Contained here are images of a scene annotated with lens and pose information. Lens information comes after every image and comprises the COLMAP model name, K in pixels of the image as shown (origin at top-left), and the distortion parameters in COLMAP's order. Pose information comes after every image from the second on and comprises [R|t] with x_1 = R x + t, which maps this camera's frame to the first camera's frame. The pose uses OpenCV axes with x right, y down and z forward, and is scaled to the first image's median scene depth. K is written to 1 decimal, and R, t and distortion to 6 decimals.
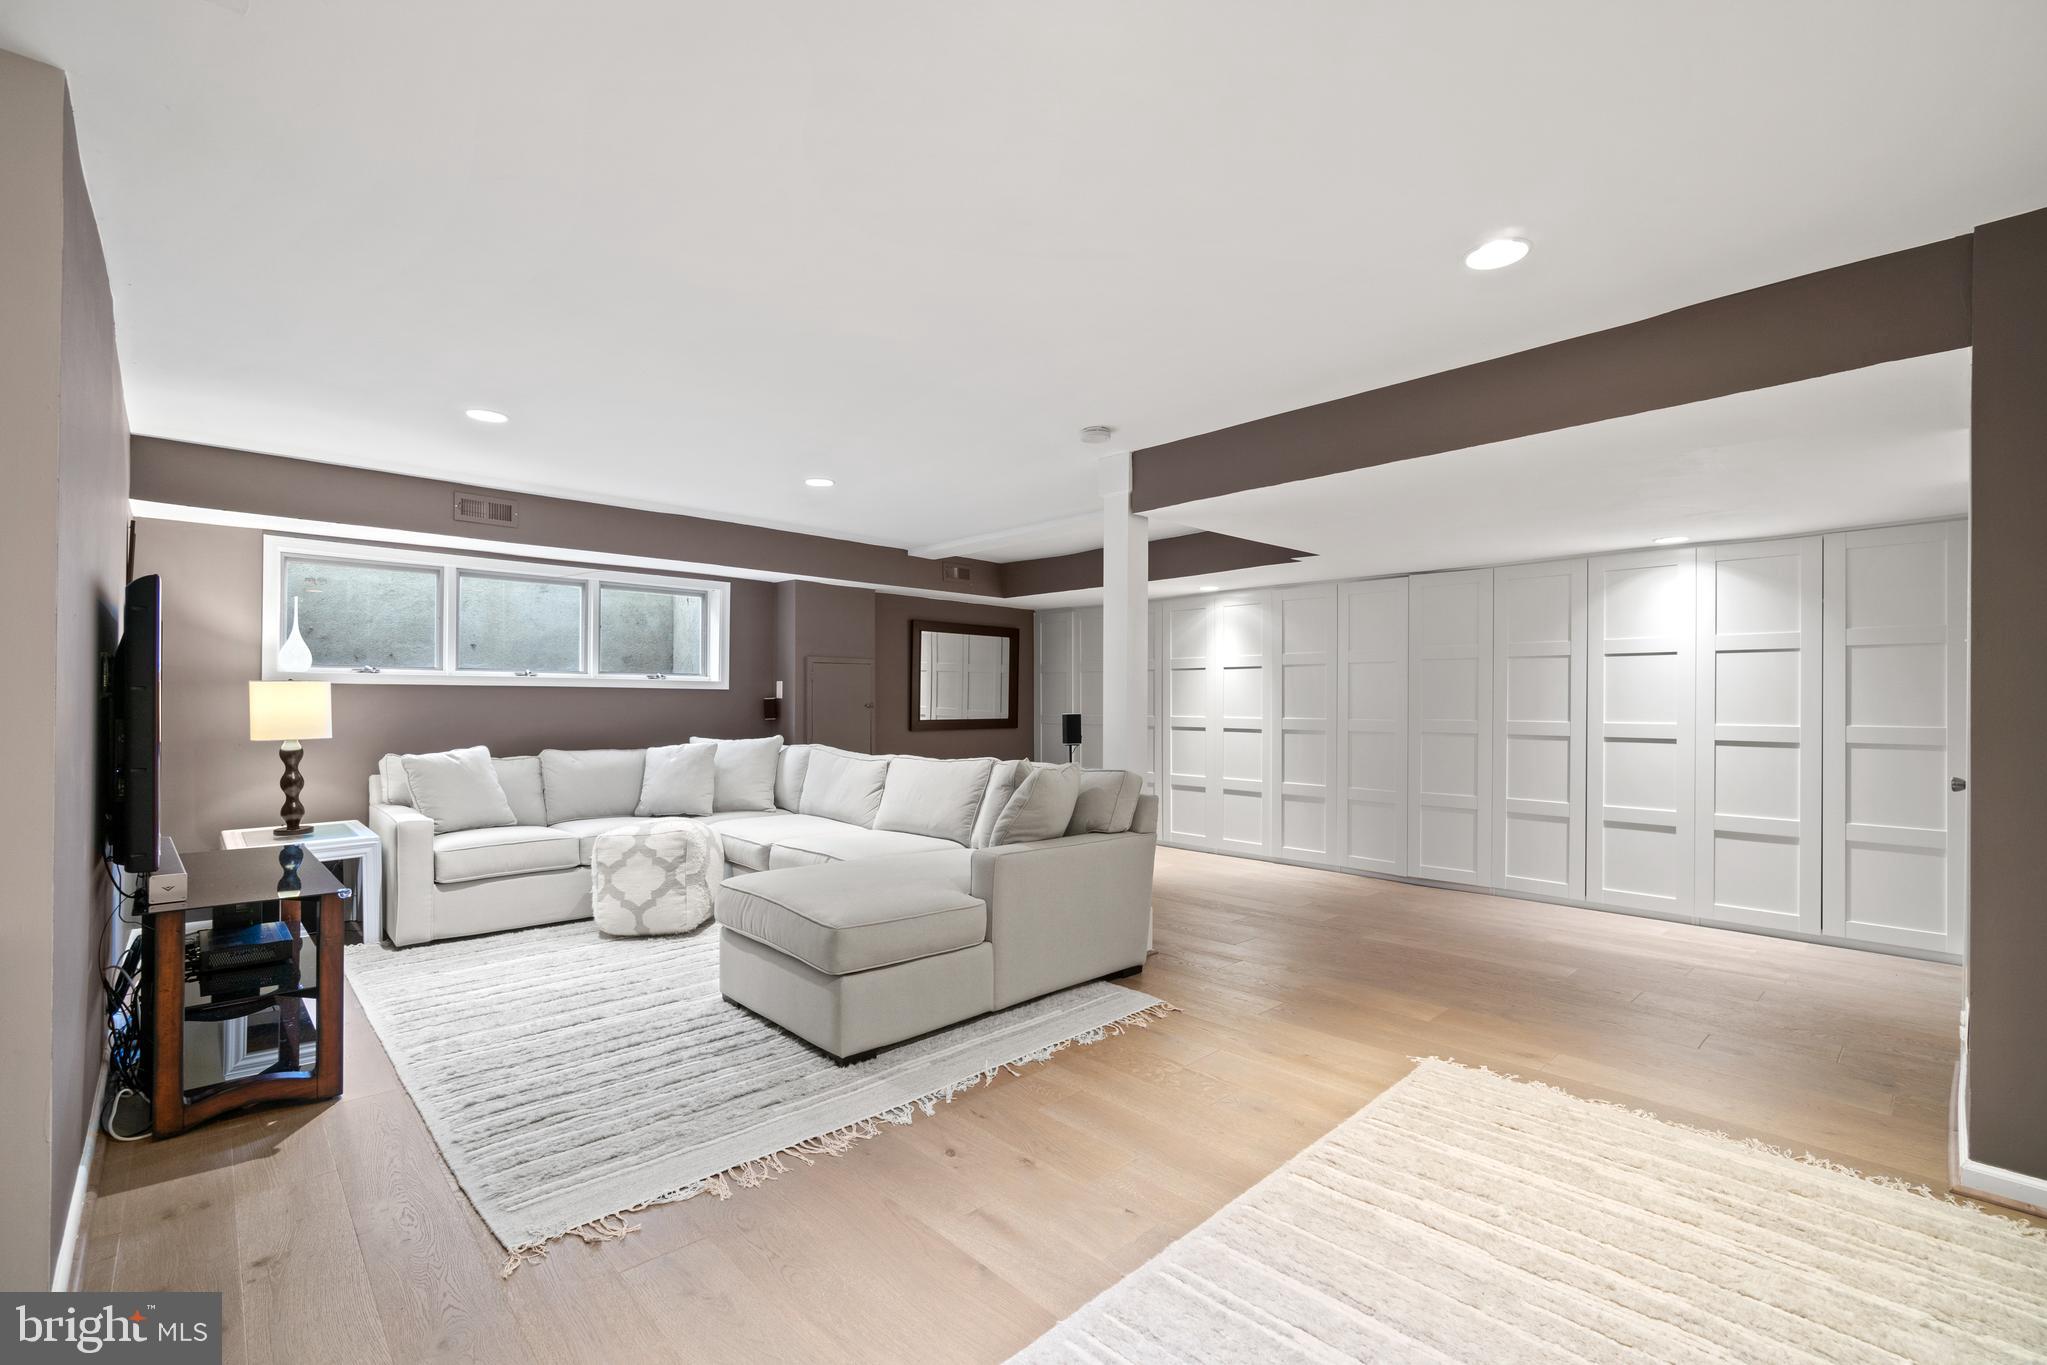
lens RADIAL K [[883.4, 0, 1026.0], [0, 883.4, 697.7], [0, 0, 1]] dist [0.005010, -0.000099]
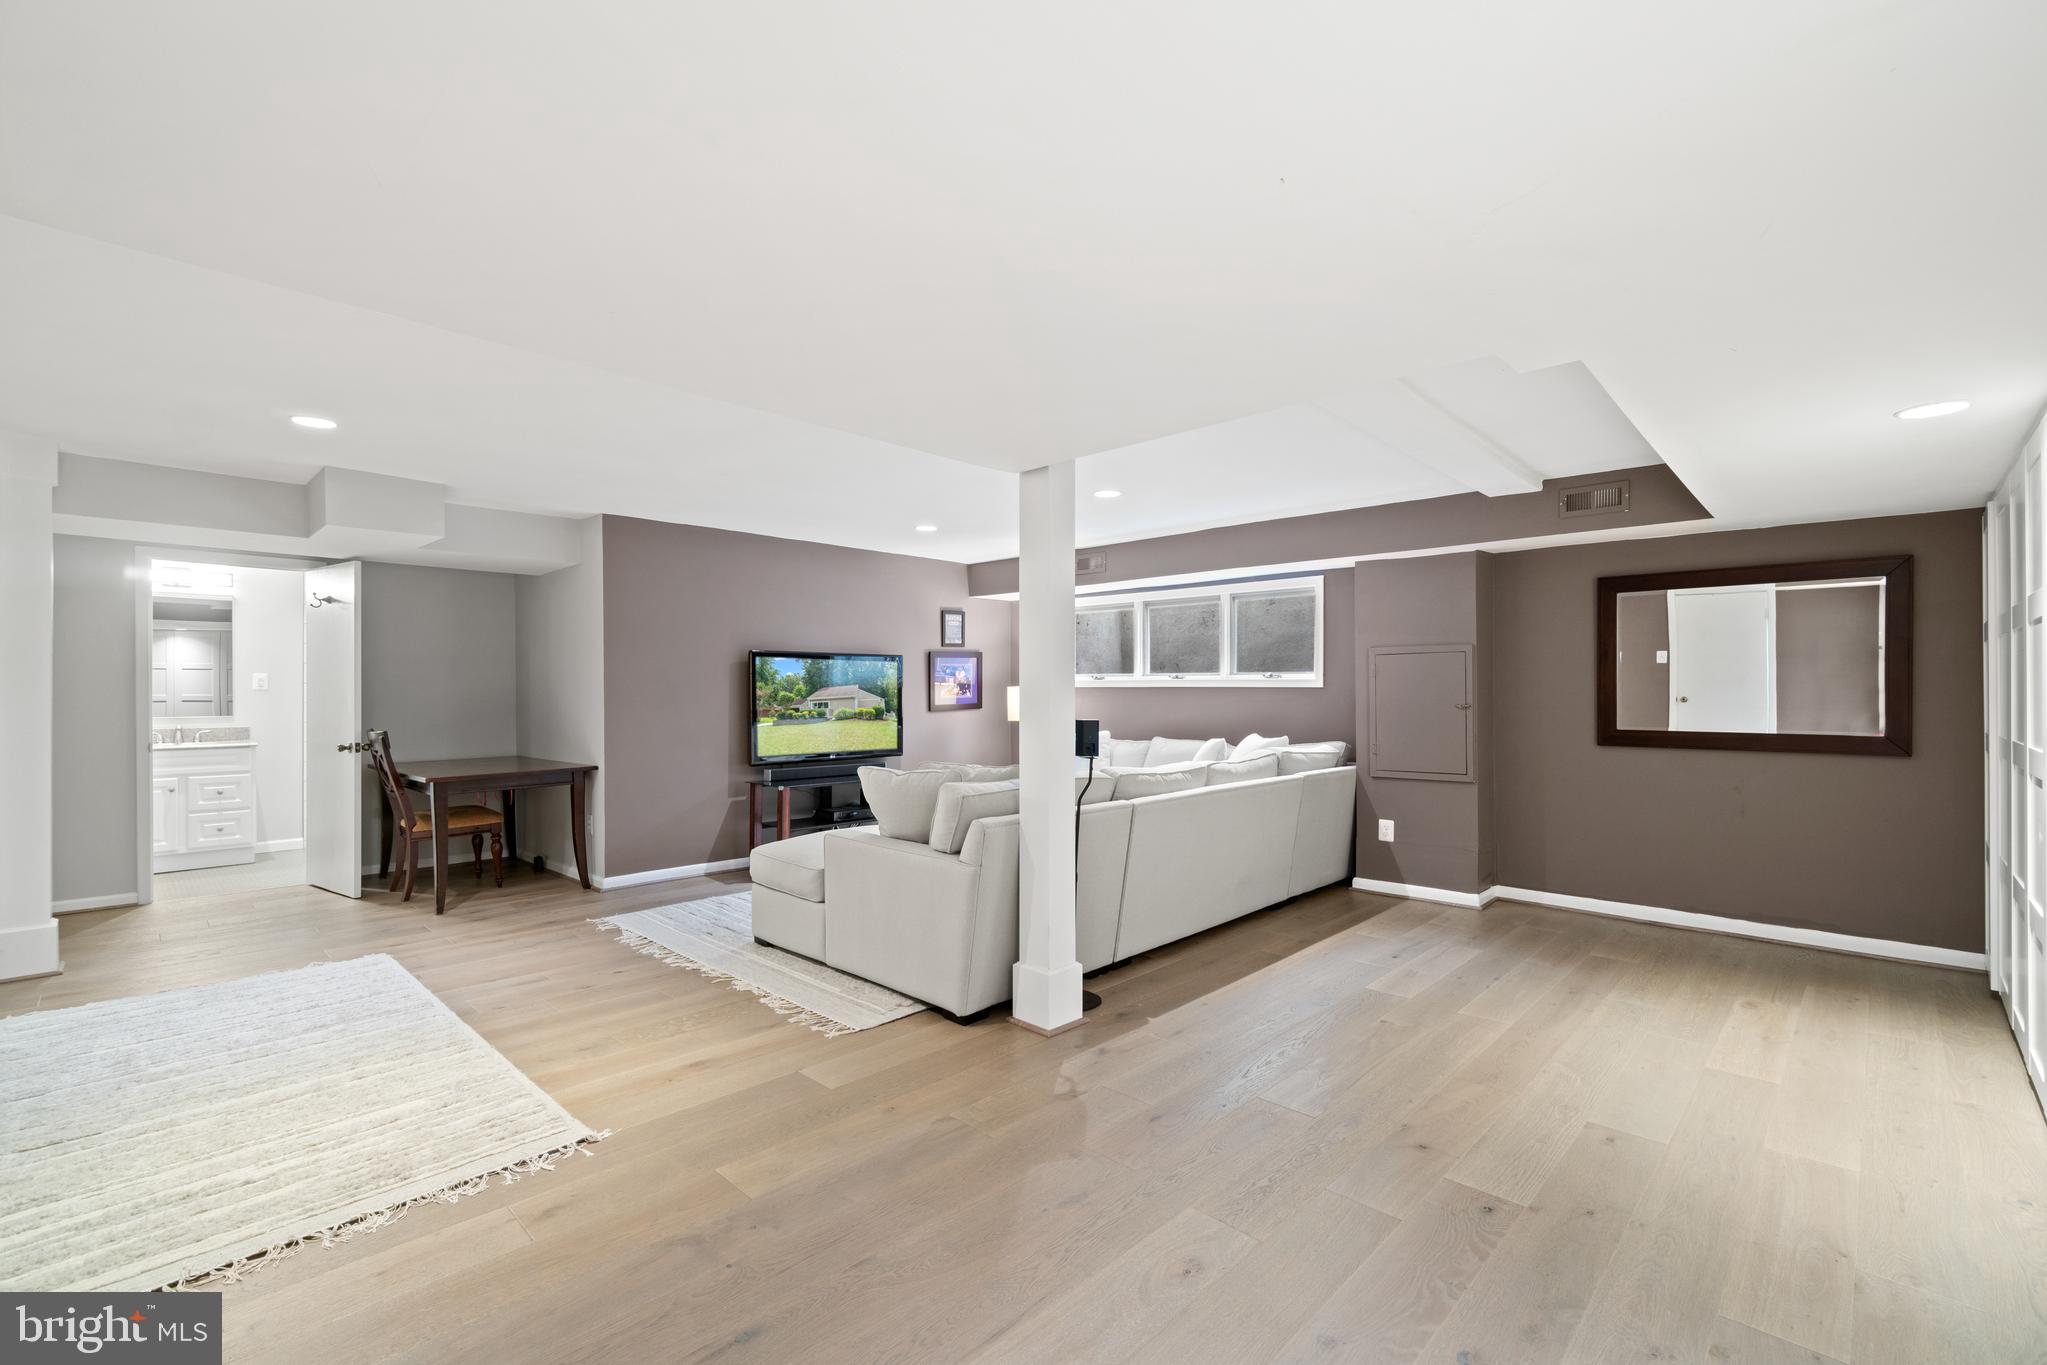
lens RADIAL K [[883.4, 0, 1022.1], [0, 883.4, 683.8], [0, 0, 1]] dist [0.005010, -0.000099]
pose [[0.039771, -0.010463, -0.999154, 0.771405], [0.004746, 0.999936, -0.010282, -0.006001], [0.999198, -0.004333, 0.039818, 0.804778]]
